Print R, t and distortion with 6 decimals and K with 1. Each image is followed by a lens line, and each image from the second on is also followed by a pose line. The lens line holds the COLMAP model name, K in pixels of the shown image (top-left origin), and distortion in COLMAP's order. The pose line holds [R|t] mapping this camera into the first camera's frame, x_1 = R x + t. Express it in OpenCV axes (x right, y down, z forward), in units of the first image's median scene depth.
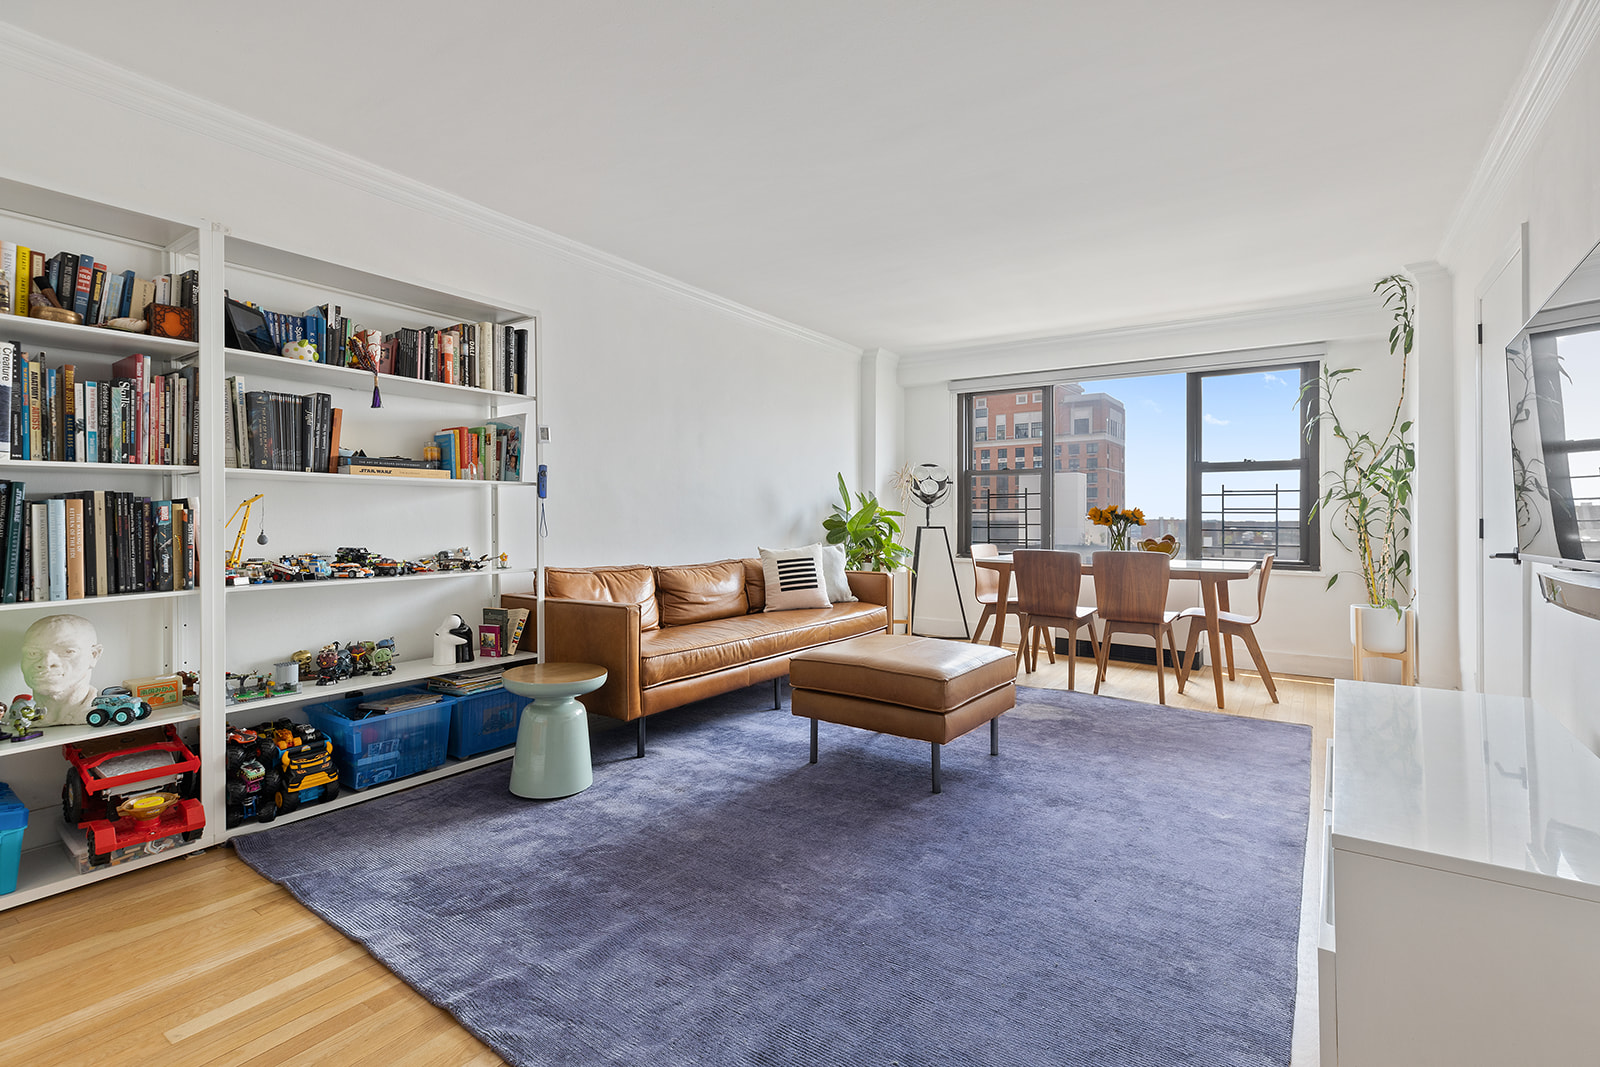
lens RADIAL K [[773.1, 0, 800.0], [0, 773.1, 533.5], [0, 0, 1]] dist [-0.000210, 0.000208]
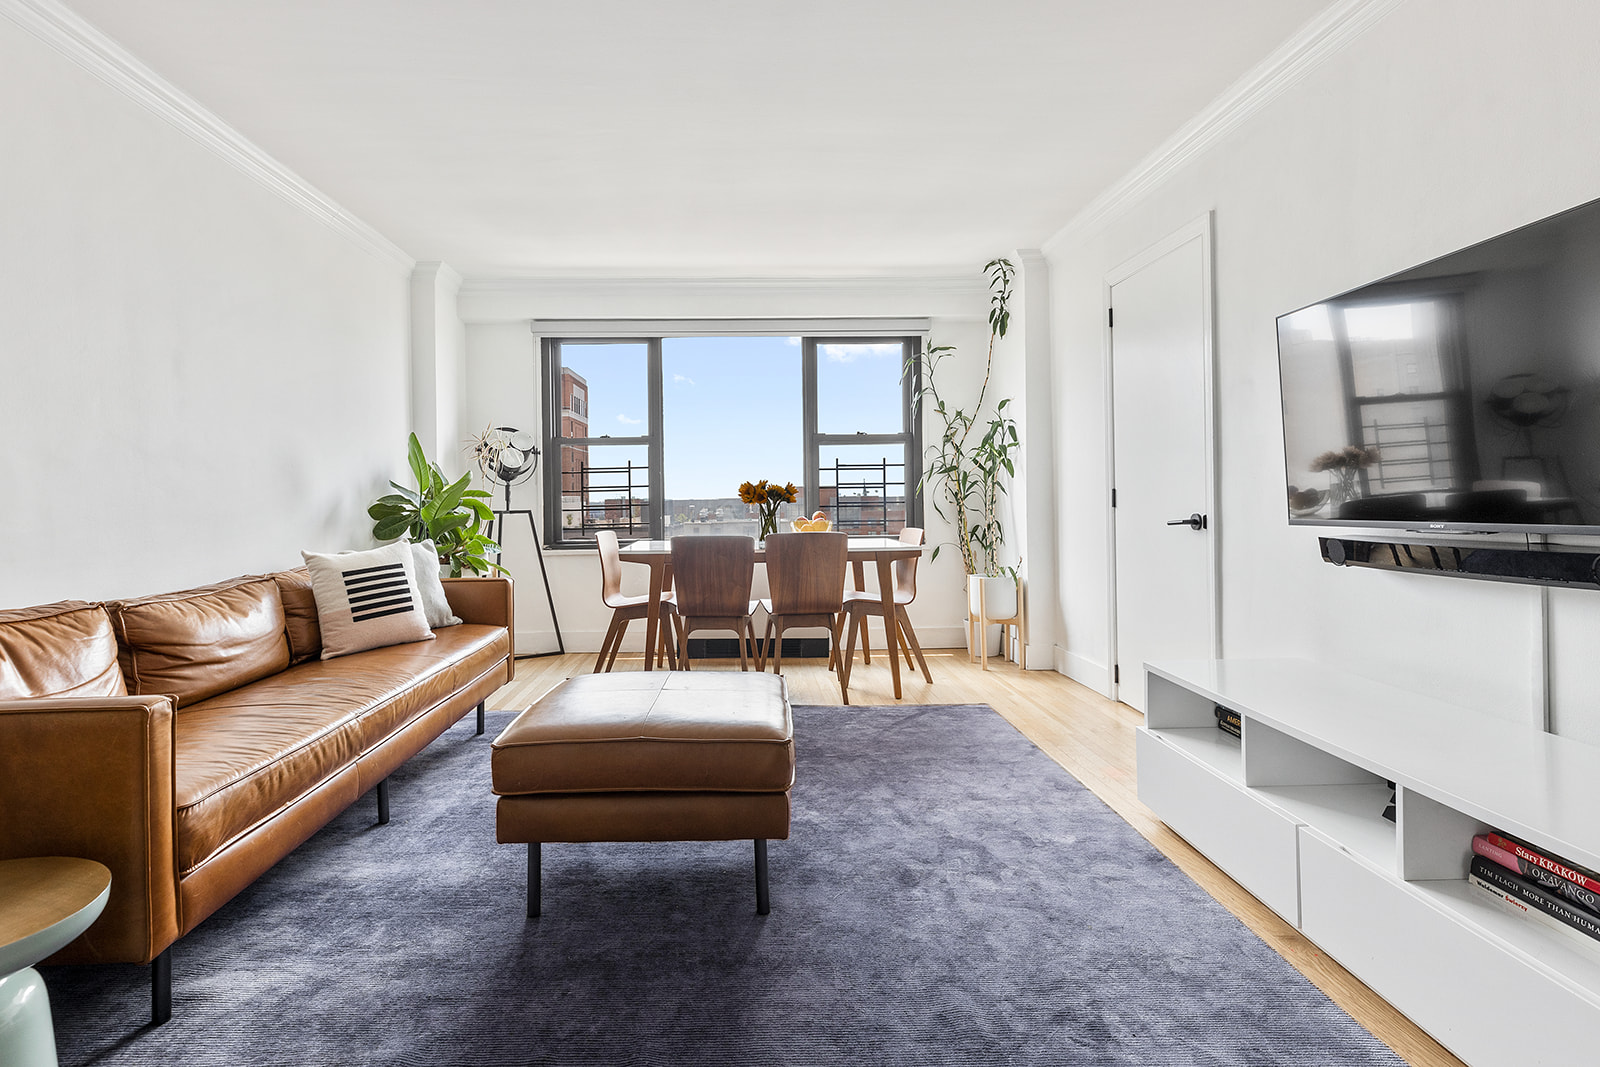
lens RADIAL K [[838.2, 0, 797.3], [0, 838.2, 504.6], [0, 0, 1]] dist [0.003141, 0.000811]
pose [[0.799554, -0.021995, 0.600192, -0.128596], [0.030572, 0.999524, -0.004097, -0.004040], [-0.599816, 0.021624, 0.799846, 0.236840]]
